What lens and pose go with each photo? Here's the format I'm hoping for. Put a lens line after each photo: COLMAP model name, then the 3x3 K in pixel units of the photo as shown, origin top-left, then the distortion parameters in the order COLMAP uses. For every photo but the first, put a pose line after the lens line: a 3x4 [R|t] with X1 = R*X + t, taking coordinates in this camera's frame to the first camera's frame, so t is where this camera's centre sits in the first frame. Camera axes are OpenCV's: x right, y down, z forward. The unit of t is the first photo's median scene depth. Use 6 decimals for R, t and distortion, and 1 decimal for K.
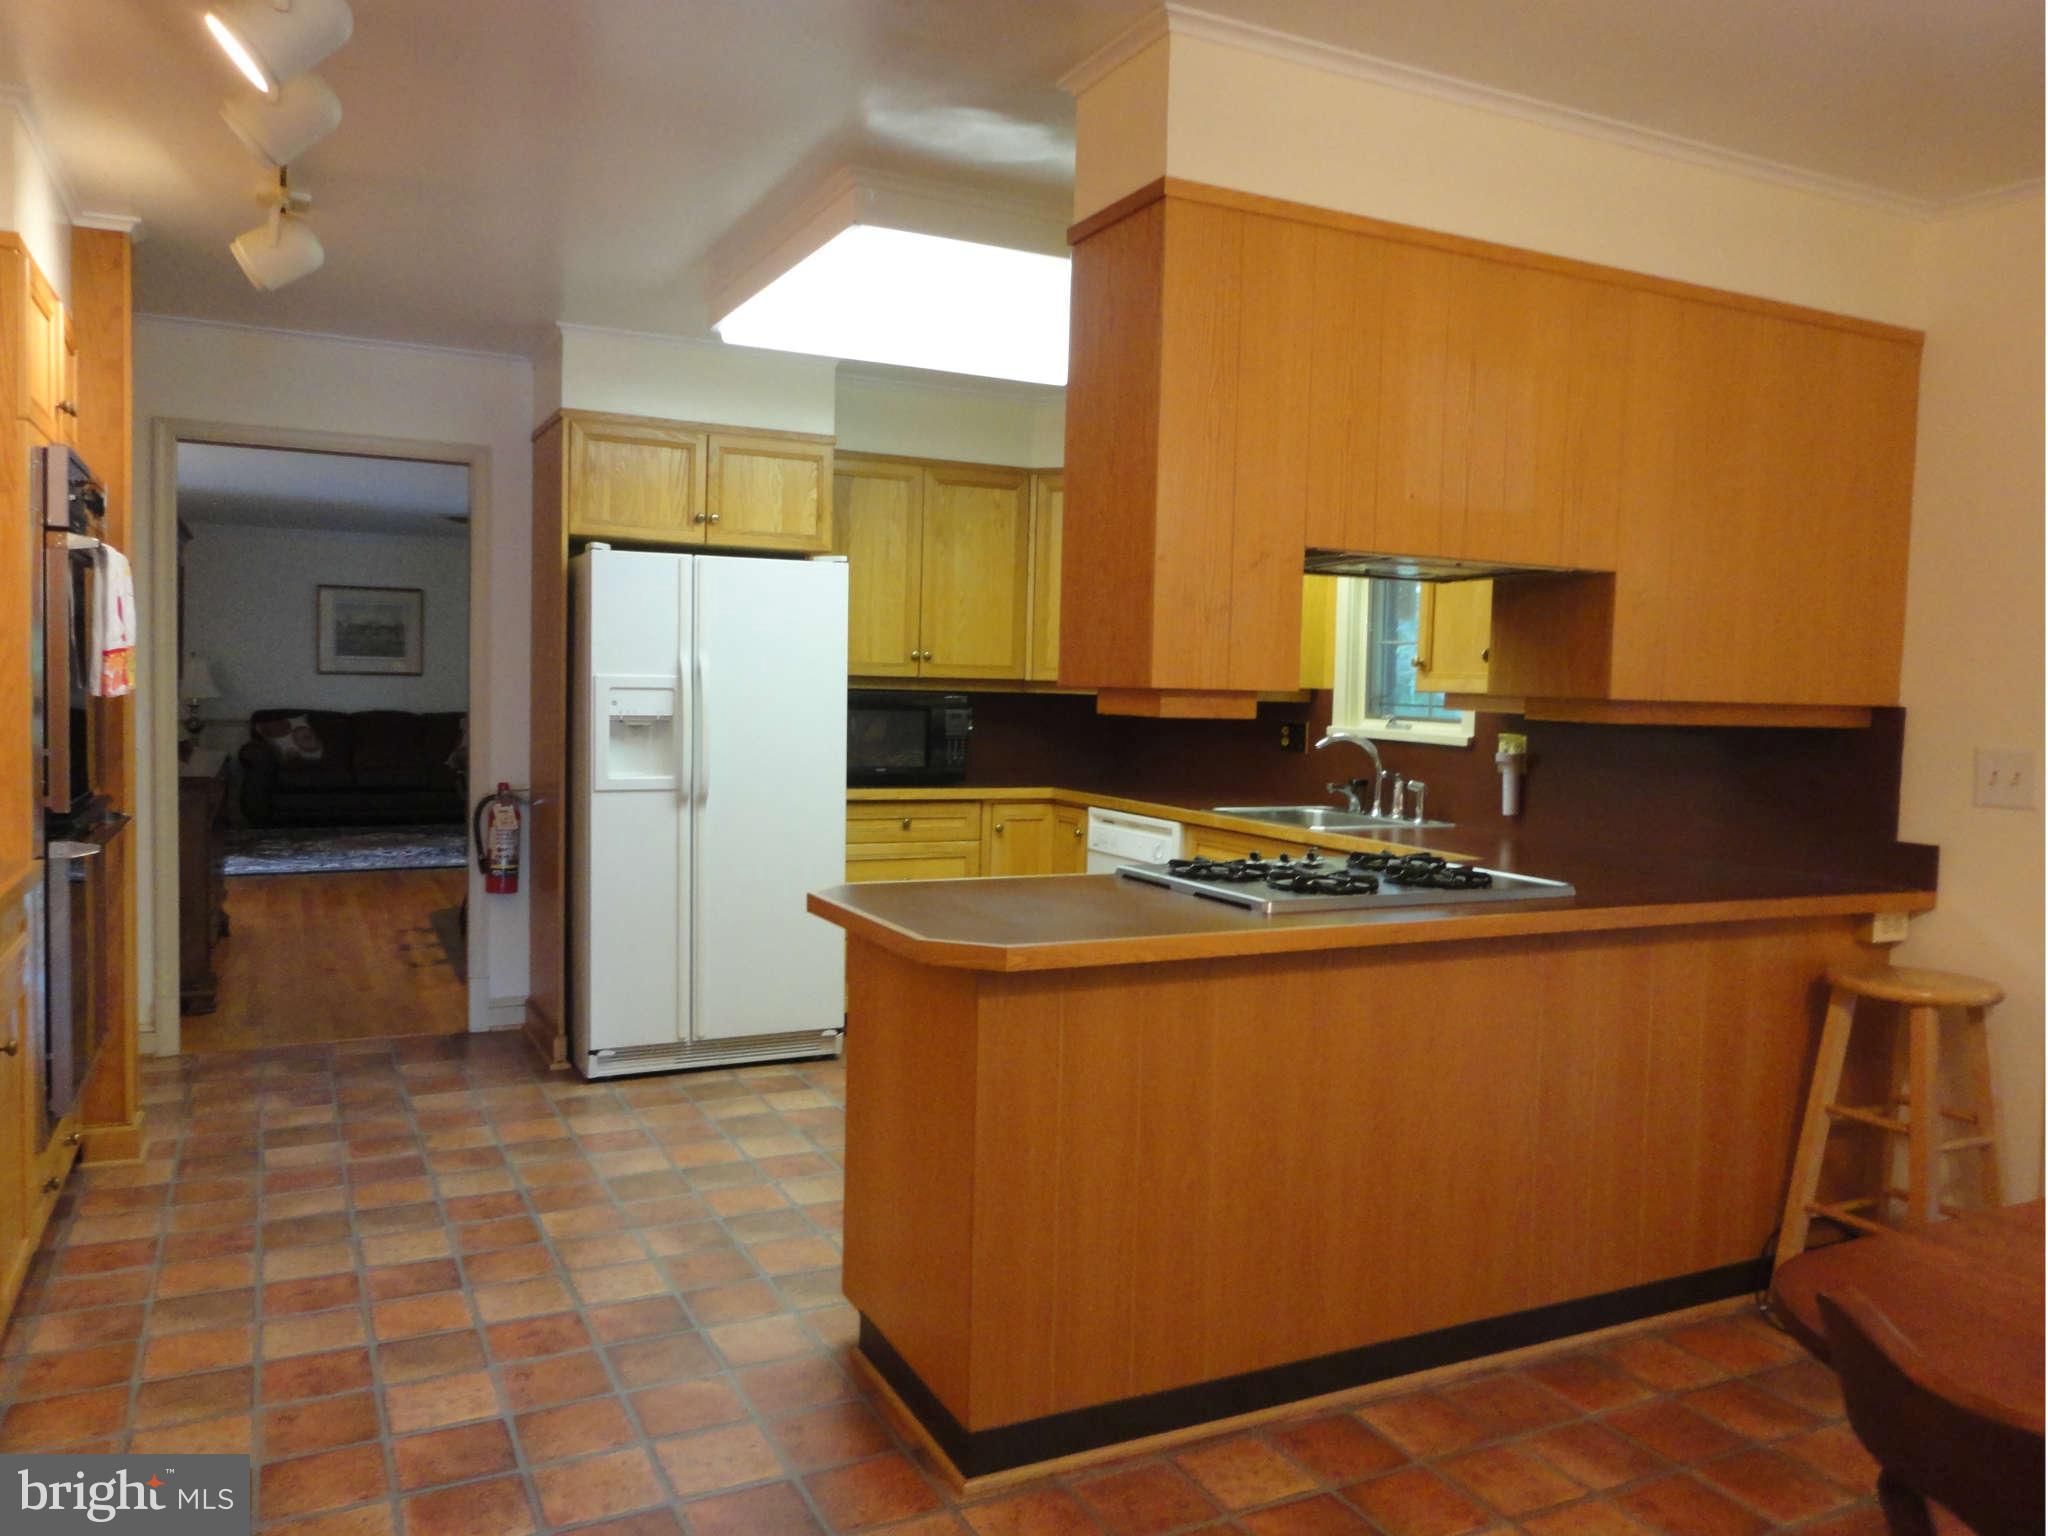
lens RADIAL K [[1493.7, 0, 1019.0], [0, 1493.7, 764.5], [0, 0, 1]] dist [0.012455, -0.010416]
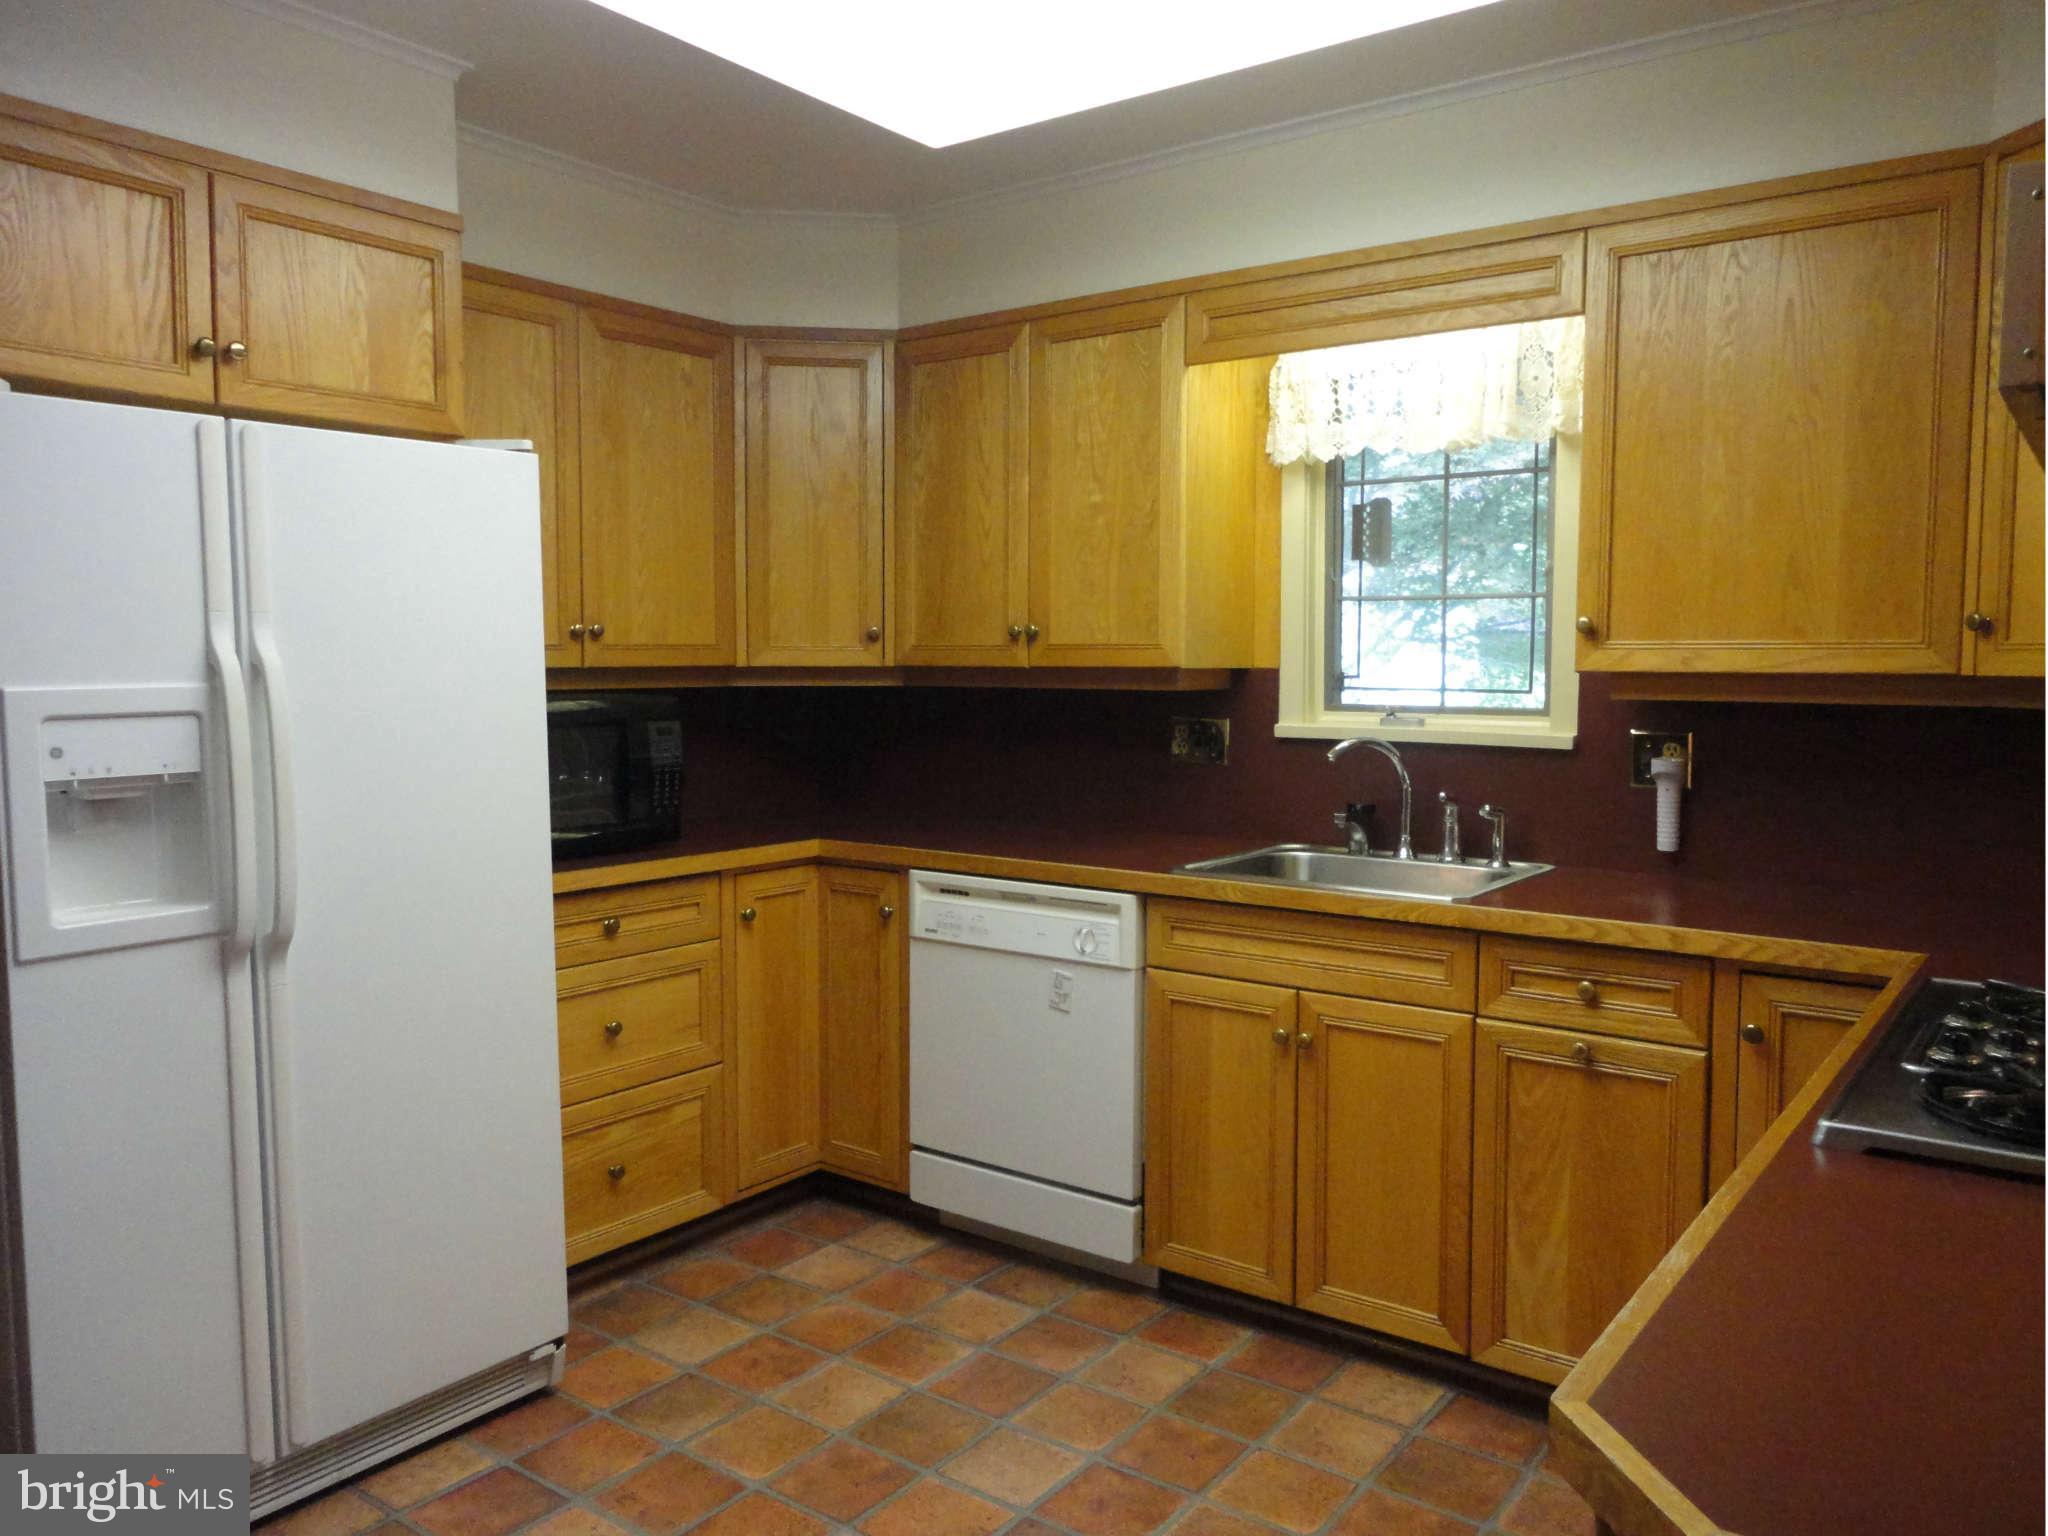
lens RADIAL K [[1493.7, 0, 1023.8], [0, 1493.7, 761.2], [0, 0, 1]] dist [0.012455, -0.010416]
pose [[0.895480, -0.056936, 0.441445, -0.192850], [0.048760, 0.998364, 0.029855, -0.034557], [-0.442423, -0.005209, 0.896791, 0.446022]]
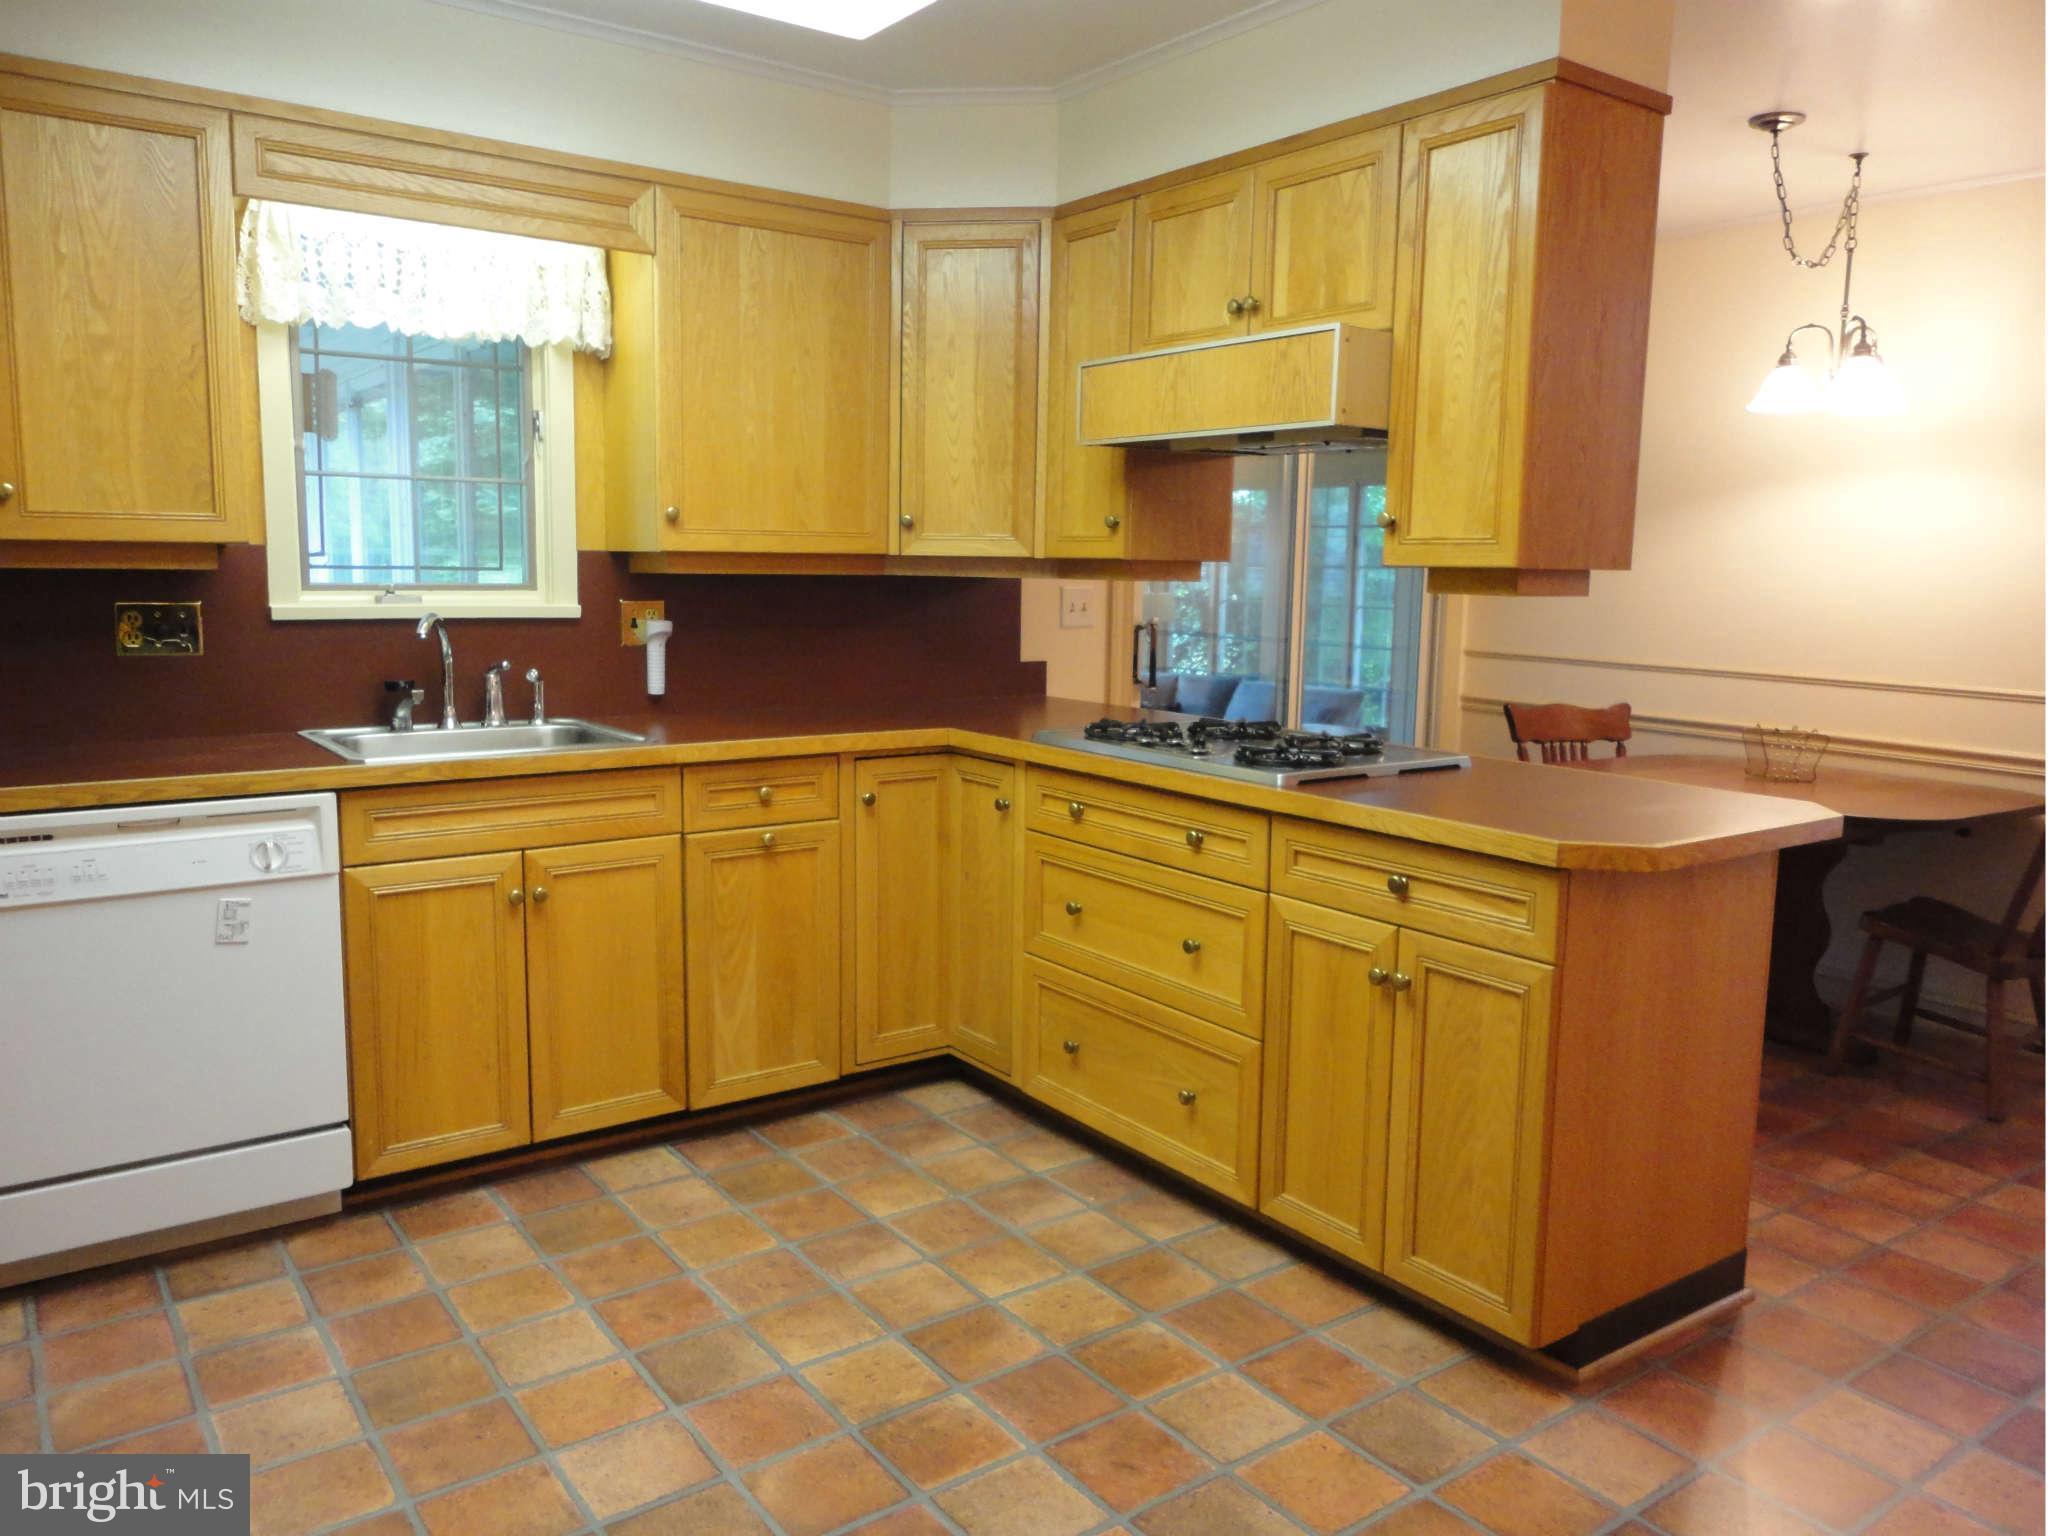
lens RADIAL K [[1493.7, 0, 1027.1], [0, 1493.7, 755.6], [0, 0, 1]] dist [0.012455, -0.010416]
pose [[-0.159772, -0.160759, 0.973976, -0.532761], [0.038792, 0.984866, 0.168920, -0.063159], [-0.986391, 0.064771, -0.151118, 0.878392]]
